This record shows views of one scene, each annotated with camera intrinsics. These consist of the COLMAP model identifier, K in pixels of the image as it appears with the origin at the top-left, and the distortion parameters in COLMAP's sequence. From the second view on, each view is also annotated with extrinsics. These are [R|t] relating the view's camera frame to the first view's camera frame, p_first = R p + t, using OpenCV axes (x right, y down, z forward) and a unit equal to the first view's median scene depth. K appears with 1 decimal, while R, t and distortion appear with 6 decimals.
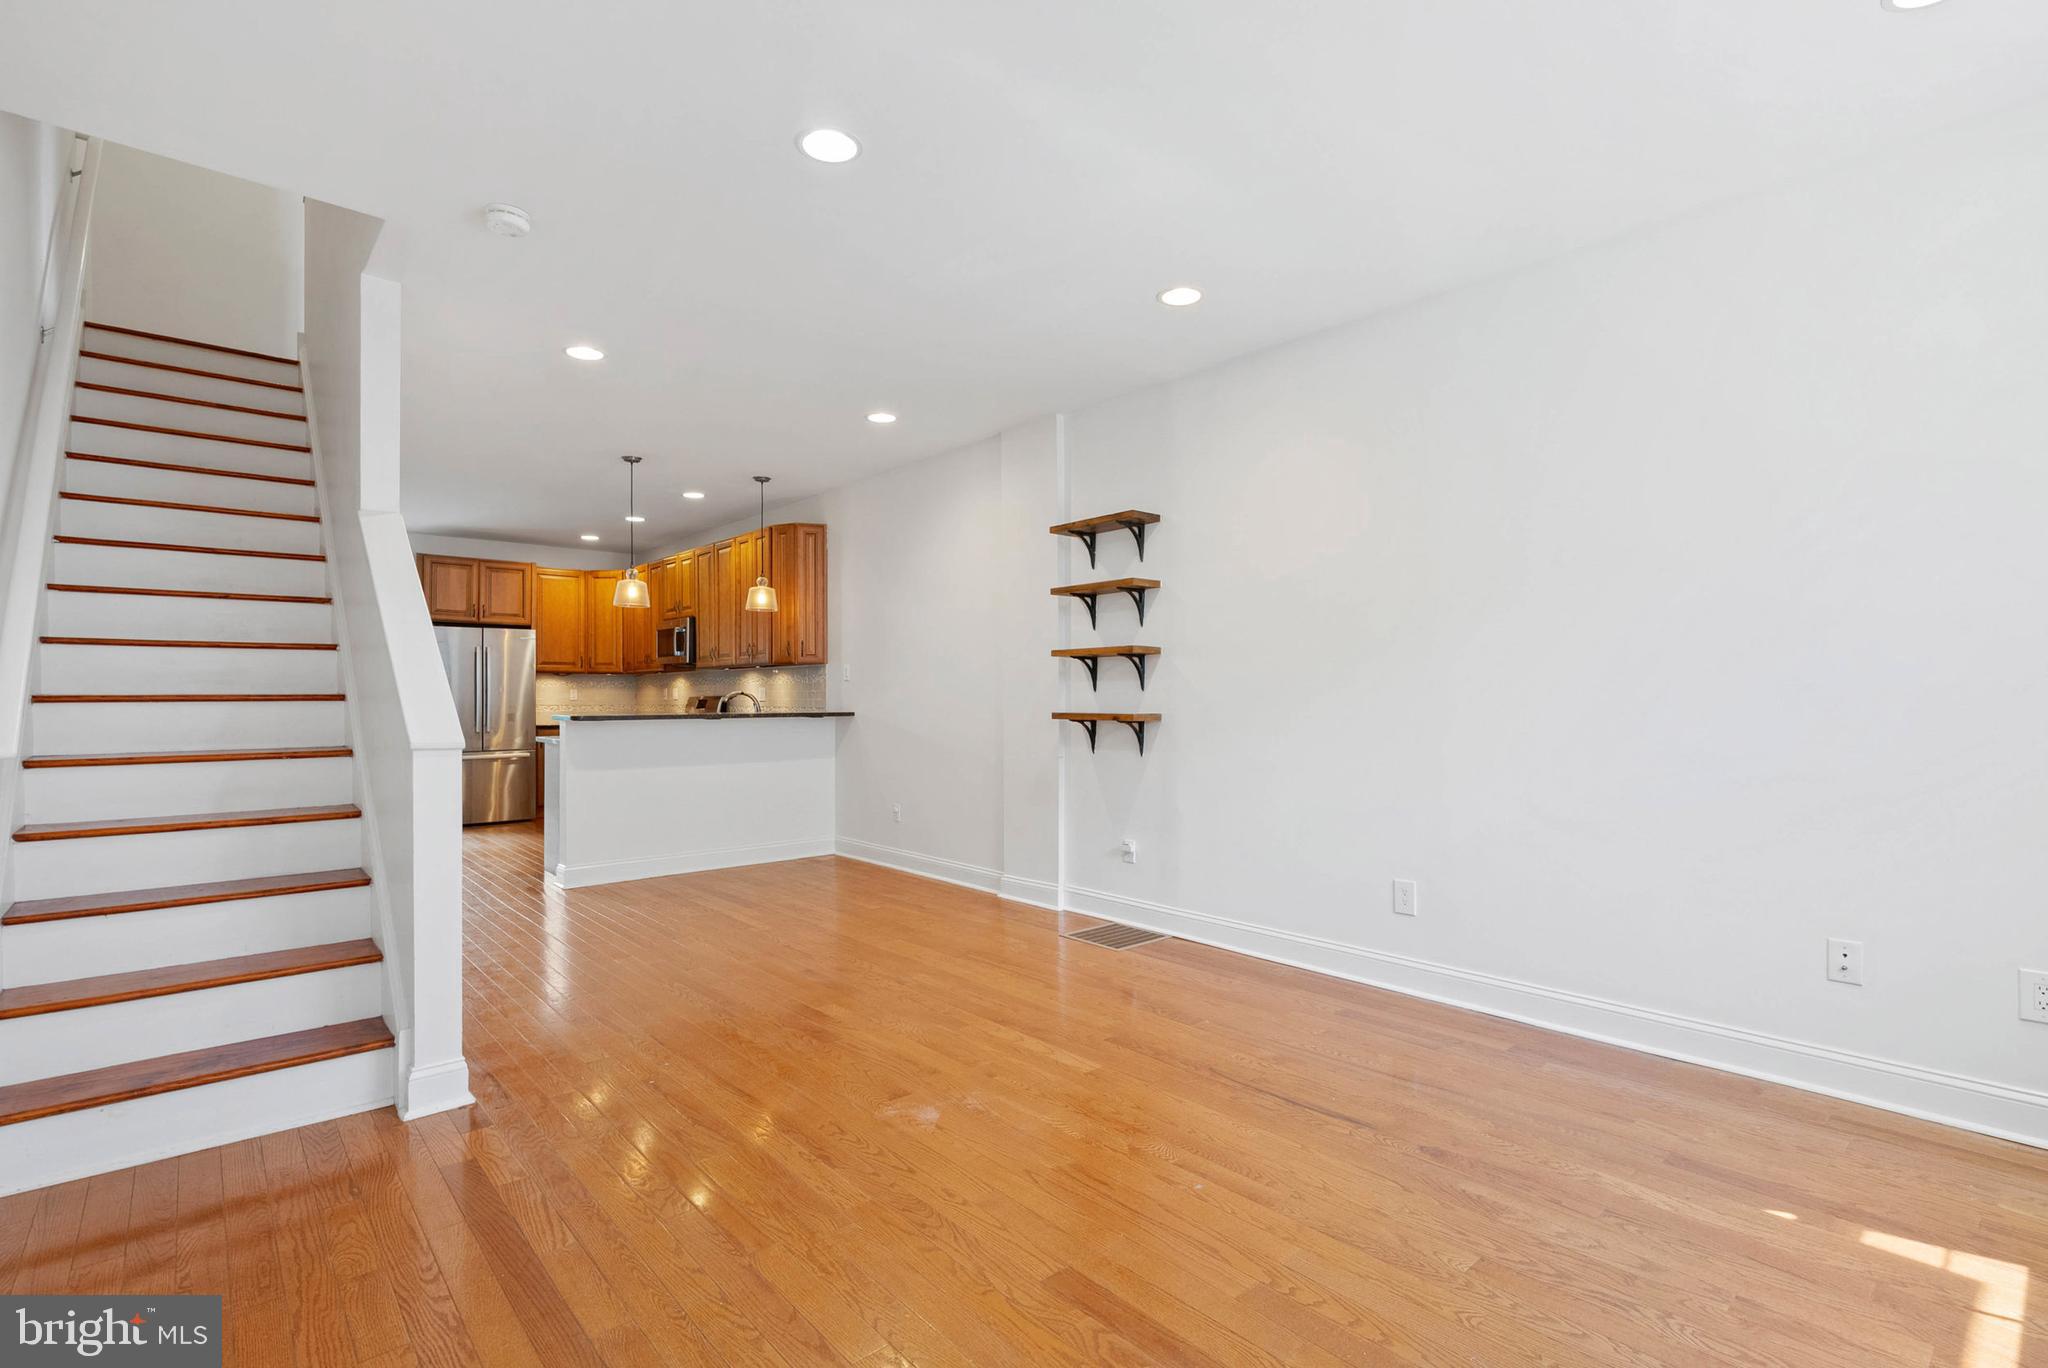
lens RADIAL K [[962.9, 0, 1035.9], [0, 962.9, 683.7], [0, 0, 1]] dist [-0.015547, -0.000382]
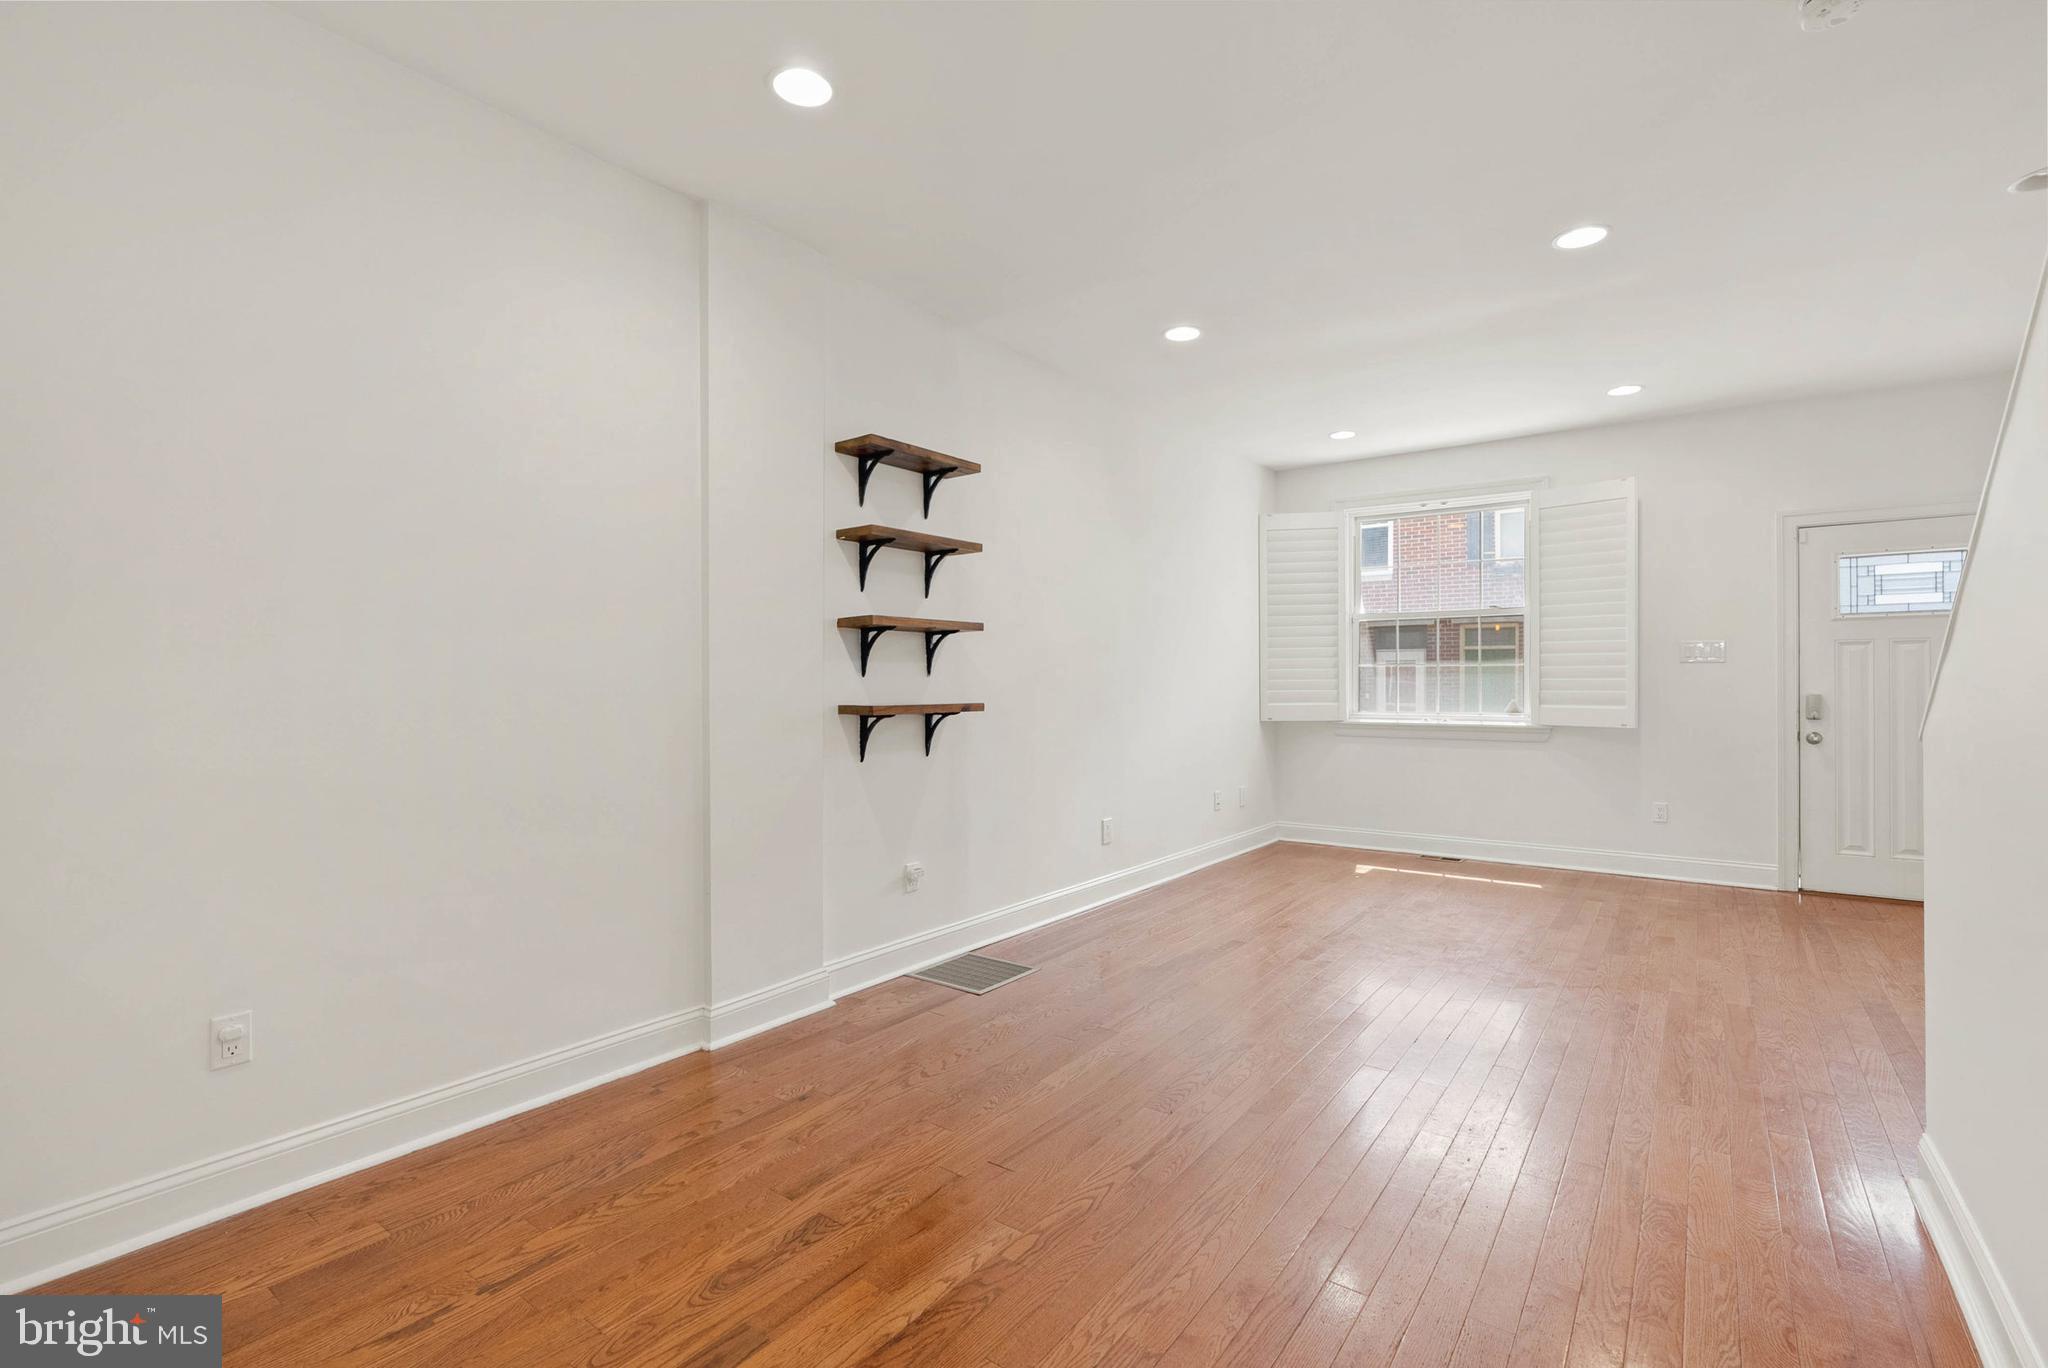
lens RADIAL K [[929.5, 0, 1029.6], [0, 929.5, 675.8], [0, 0, 1]] dist [-0.009504, 0.000407]
pose [[-0.210260, 0.010398, 0.977590, -0.650857], [-0.009423, 0.999875, -0.012661, 0.015800], [-0.977600, -0.011874, -0.210136, 1.027648]]
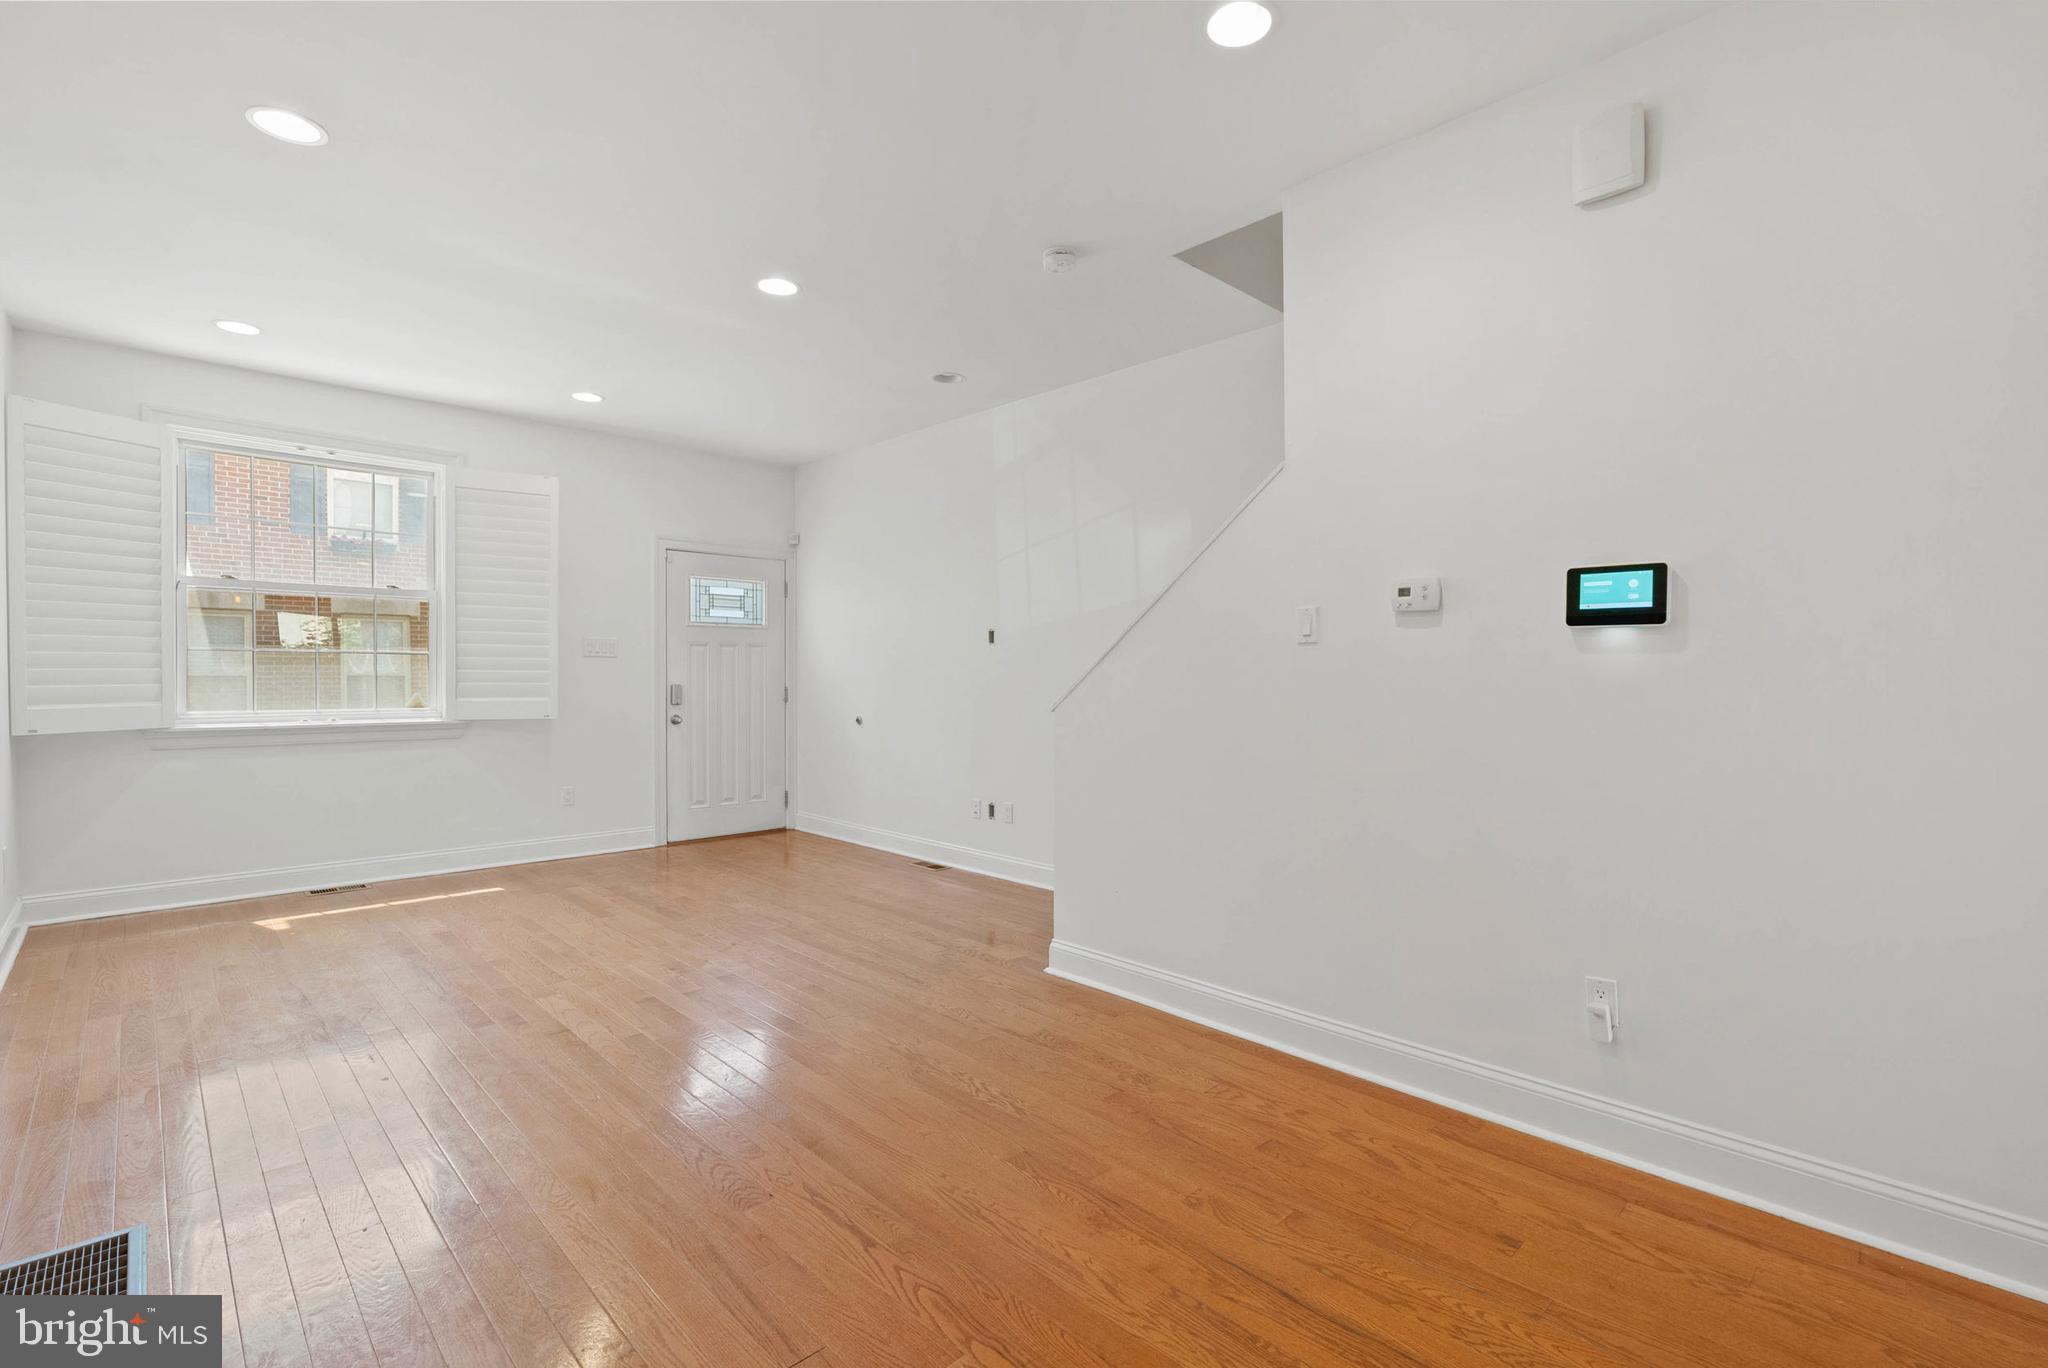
lens RADIAL K [[929.5, 0, 1033.6], [0, 929.5, 689.5], [0, 0, 1]] dist [-0.009504, 0.000407]
pose [[-0.998837, -0.001440, -0.048189, -0.278134], [-0.001668, 0.999988, 0.004705, 0.015342], [0.048182, 0.004779, -0.998827, 1.261342]]
